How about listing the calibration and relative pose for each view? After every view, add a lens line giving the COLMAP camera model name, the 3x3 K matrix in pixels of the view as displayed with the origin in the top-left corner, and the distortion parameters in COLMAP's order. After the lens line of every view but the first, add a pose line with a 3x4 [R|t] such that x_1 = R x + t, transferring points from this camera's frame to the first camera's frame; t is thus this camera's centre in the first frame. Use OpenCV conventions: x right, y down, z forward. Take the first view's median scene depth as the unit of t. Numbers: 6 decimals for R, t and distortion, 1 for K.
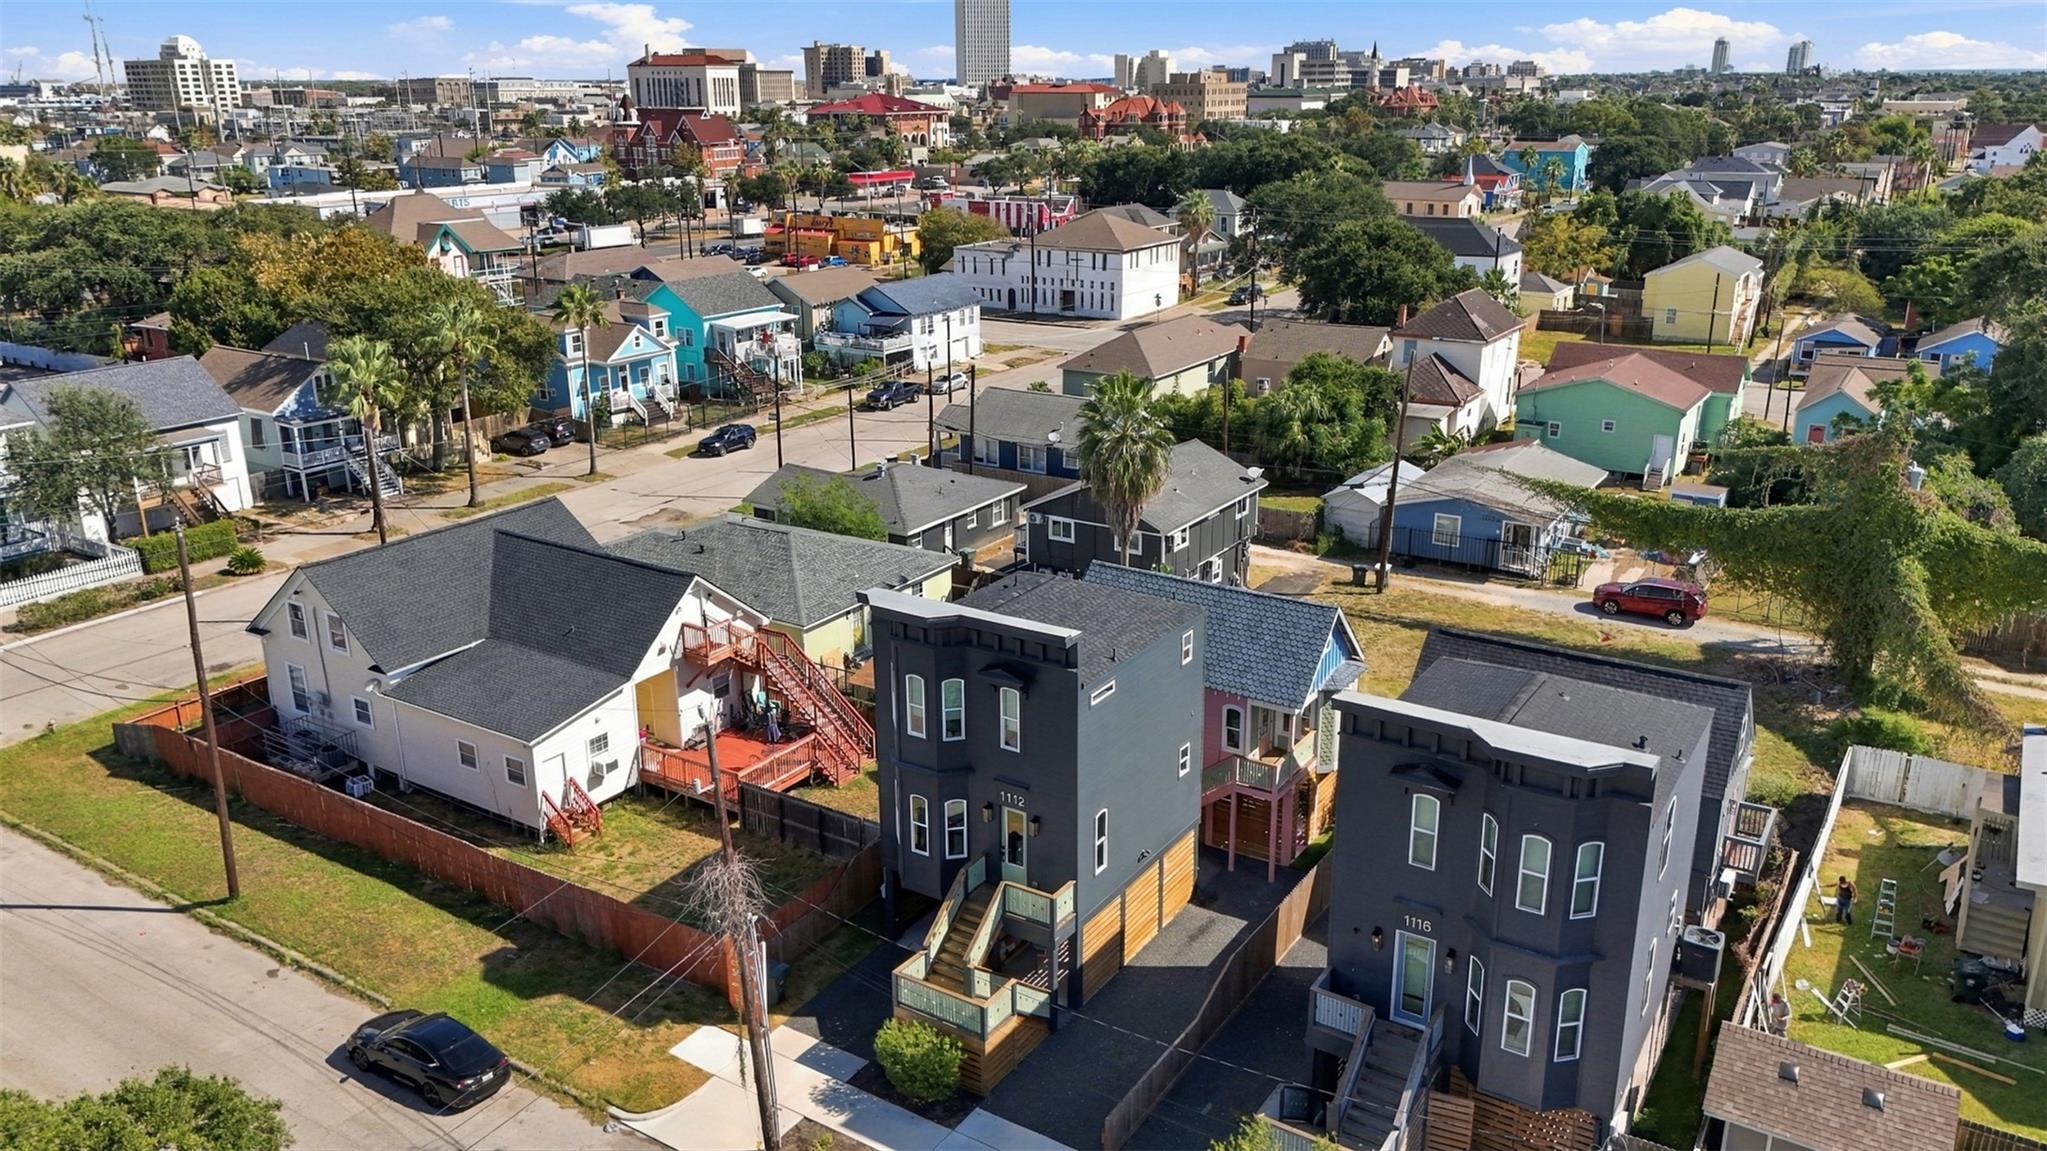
lens RADIAL K [[1490.1, 0, 1025.3], [0, 1490.1, 570.8], [0, 0, 1]] dist [0.015437, 0.001157]
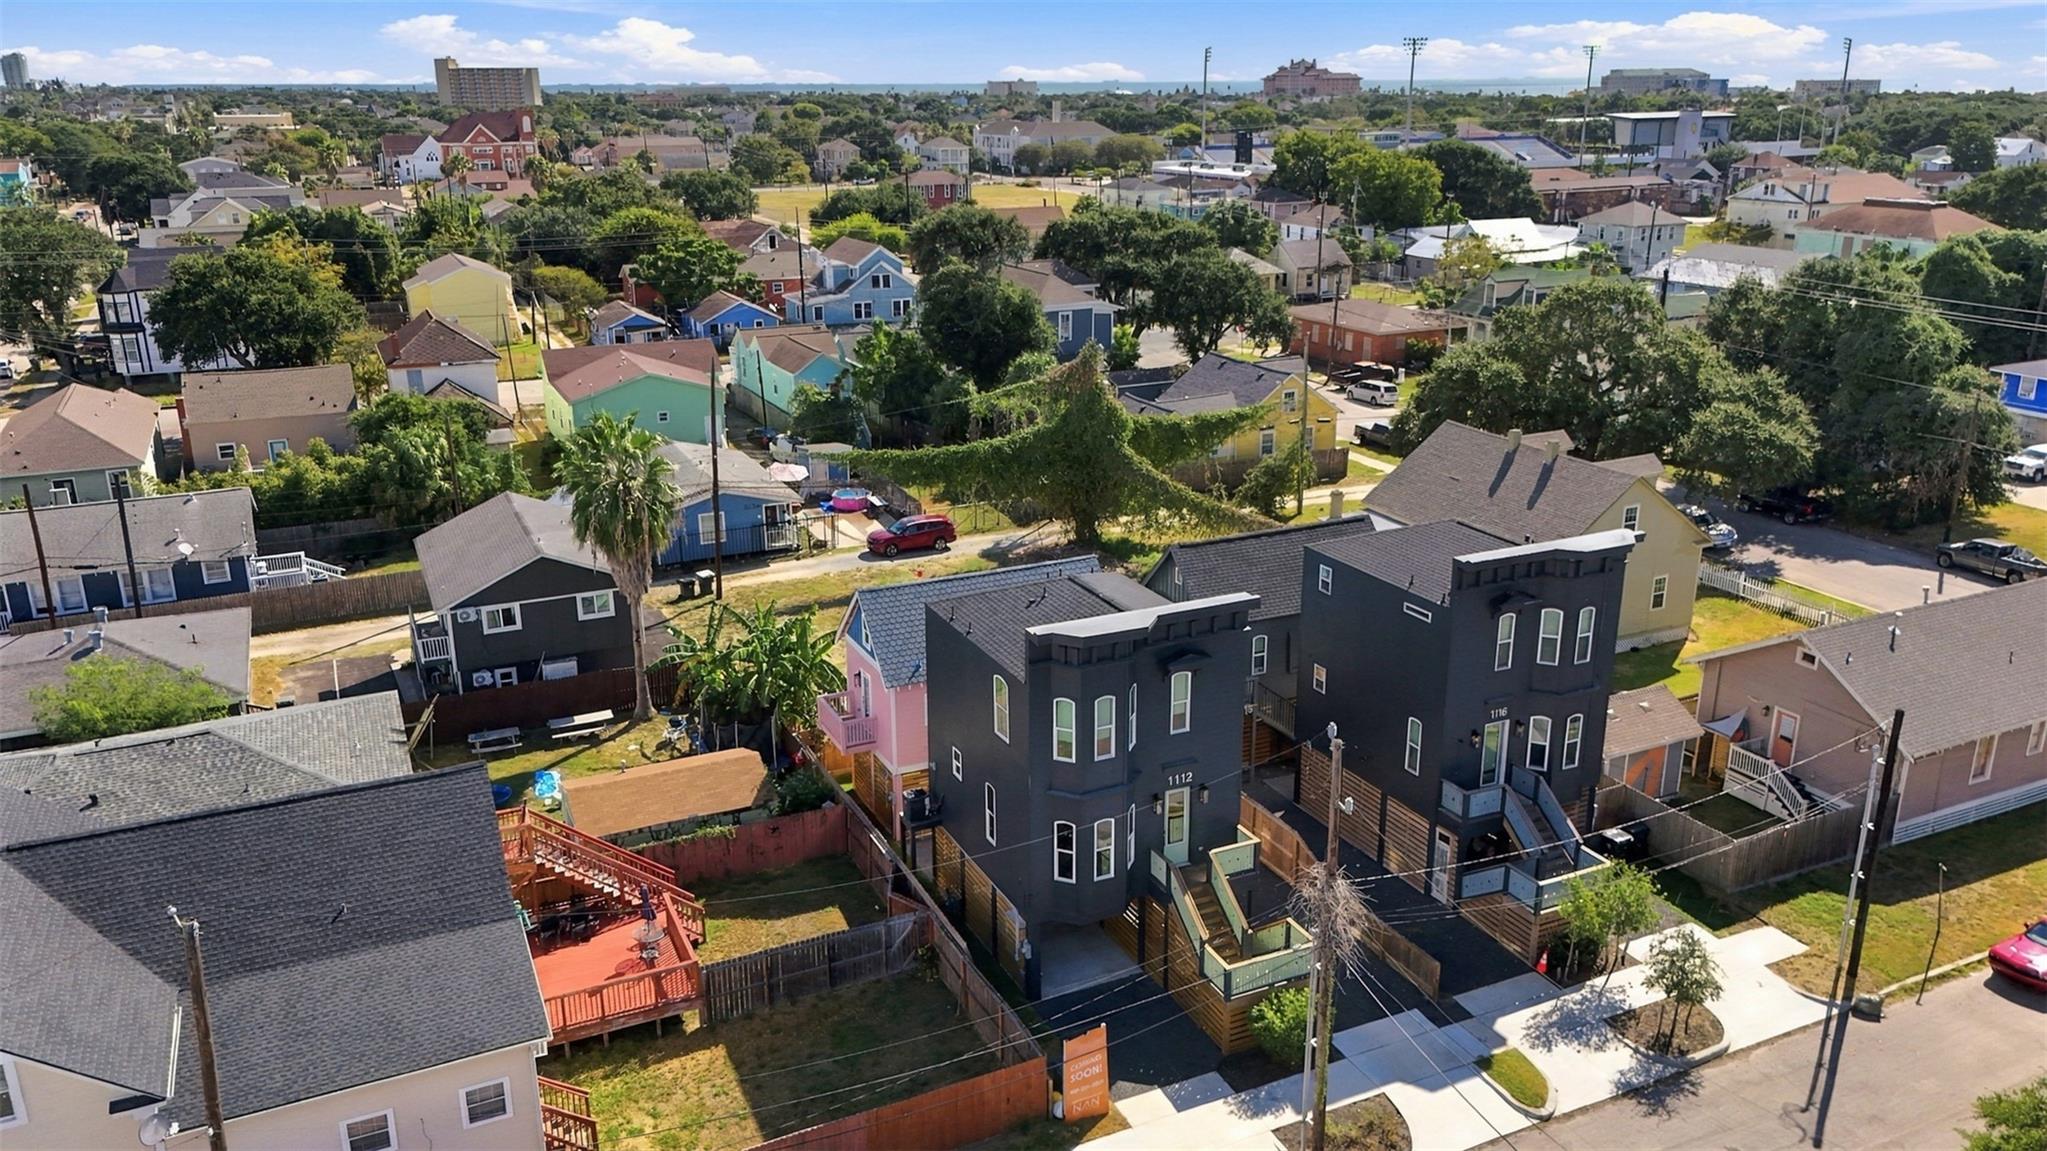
lens RADIAL K [[1490.1, 0, 1029.8], [0, 1490.1, 574.3], [0, 0, 1]] dist [0.015437, 0.001157]
pose [[0.509598, -0.257188, 0.821075, -0.485621], [0.262334, 0.955287, 0.136411, -0.084147], [-0.819445, 0.145881, 0.554282, 0.272767]]
